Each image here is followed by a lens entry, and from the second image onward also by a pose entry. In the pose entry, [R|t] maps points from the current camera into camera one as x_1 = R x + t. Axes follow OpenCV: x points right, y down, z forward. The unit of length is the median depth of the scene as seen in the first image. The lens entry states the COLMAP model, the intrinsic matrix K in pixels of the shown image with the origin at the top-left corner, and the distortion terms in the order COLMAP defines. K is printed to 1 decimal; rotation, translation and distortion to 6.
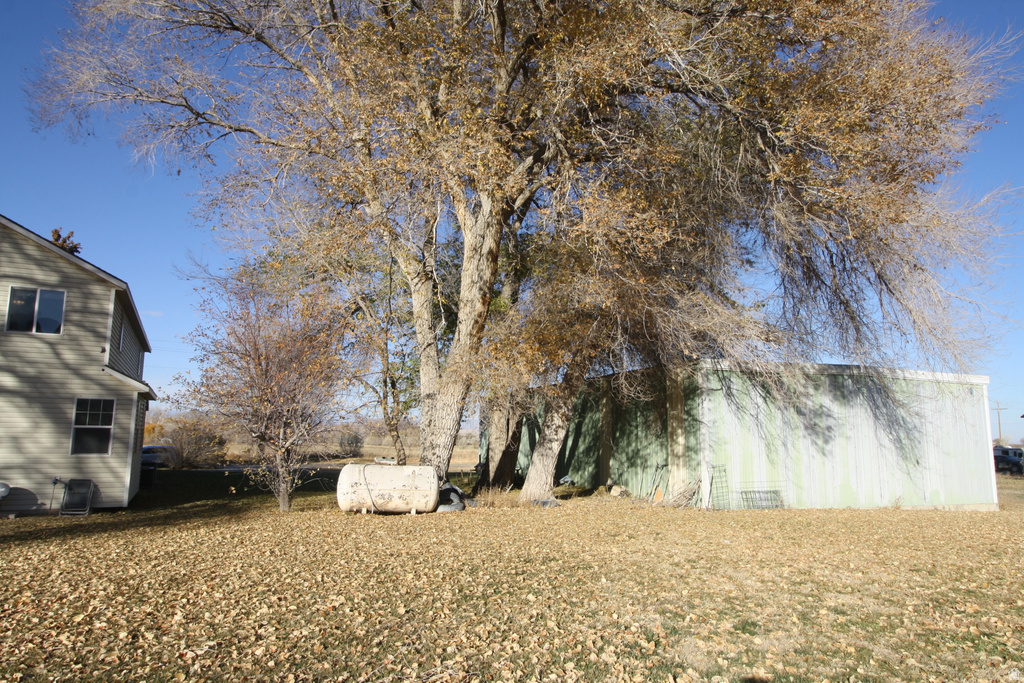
lens RADIAL K [[658.6, 0, 512.2], [0, 658.6, 339.0], [0, 0, 1]] dist [0.015697, -0.015579]
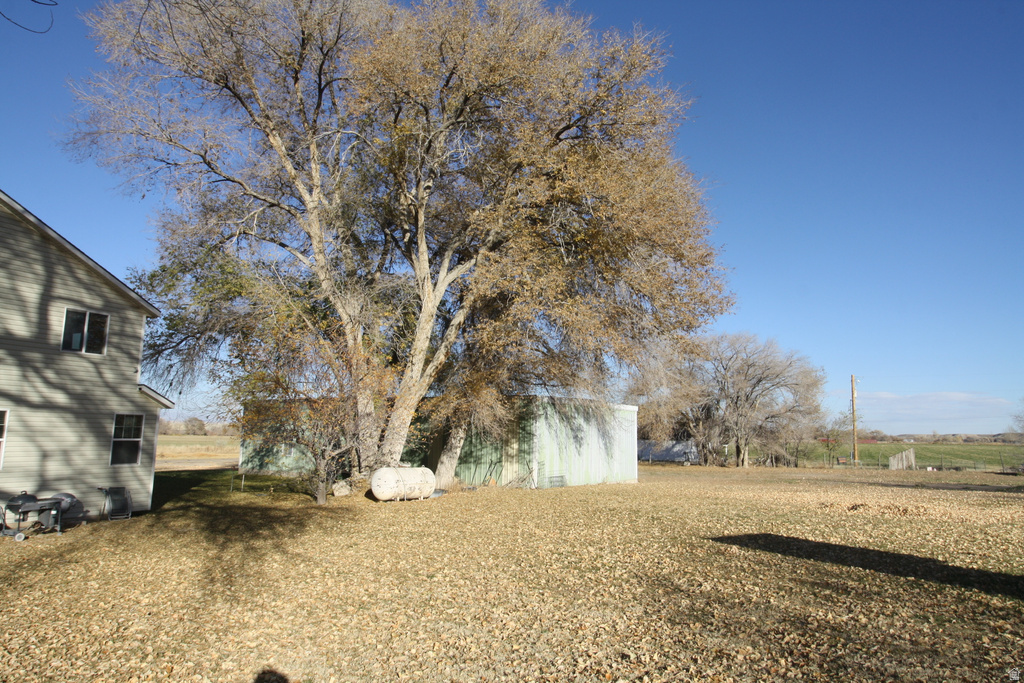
lens RADIAL K [[658.6, 0, 517.4], [0, 658.6, 337.5], [0, 0, 1]] dist [0.015697, -0.015579]
pose [[0.795579, 0.090904, 0.598991, -0.791662], [-0.098832, 0.994909, -0.019720, -0.081133], [-0.597734, -0.043511, 0.800513, -0.273416]]
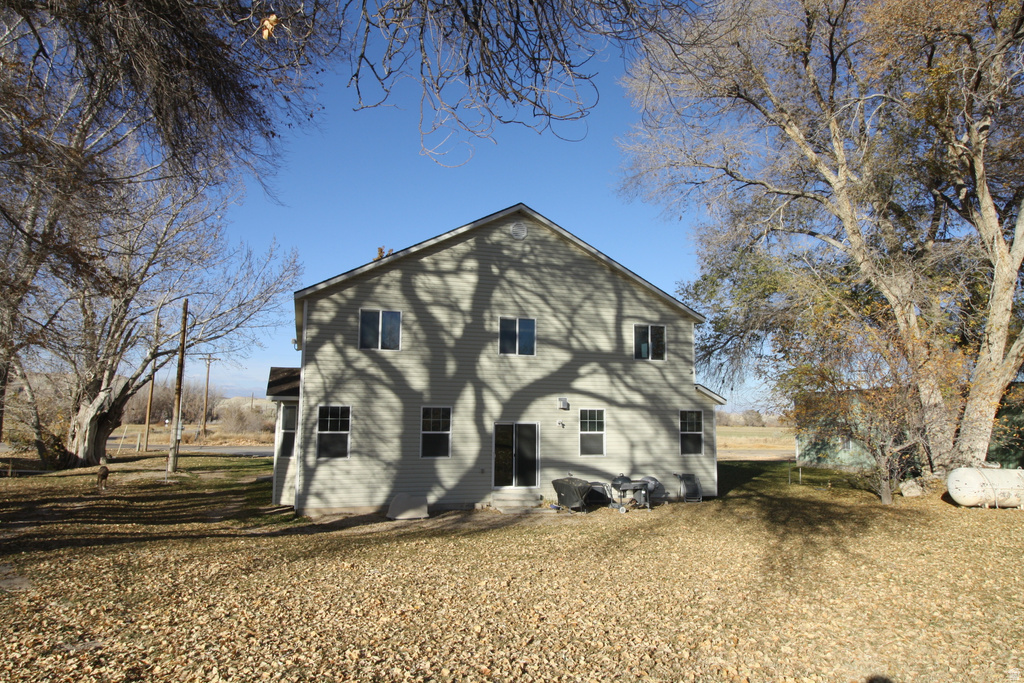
lens RADIAL K [[658.6, 0, 508.4], [0, 658.6, 339.5], [0, 0, 1]] dist [0.015697, -0.015579]
pose [[0.988352, -0.017693, -0.151155, -0.784698], [0.022184, 0.999359, 0.028080, -0.089837], [0.150561, -0.031107, 0.988111, -0.297252]]
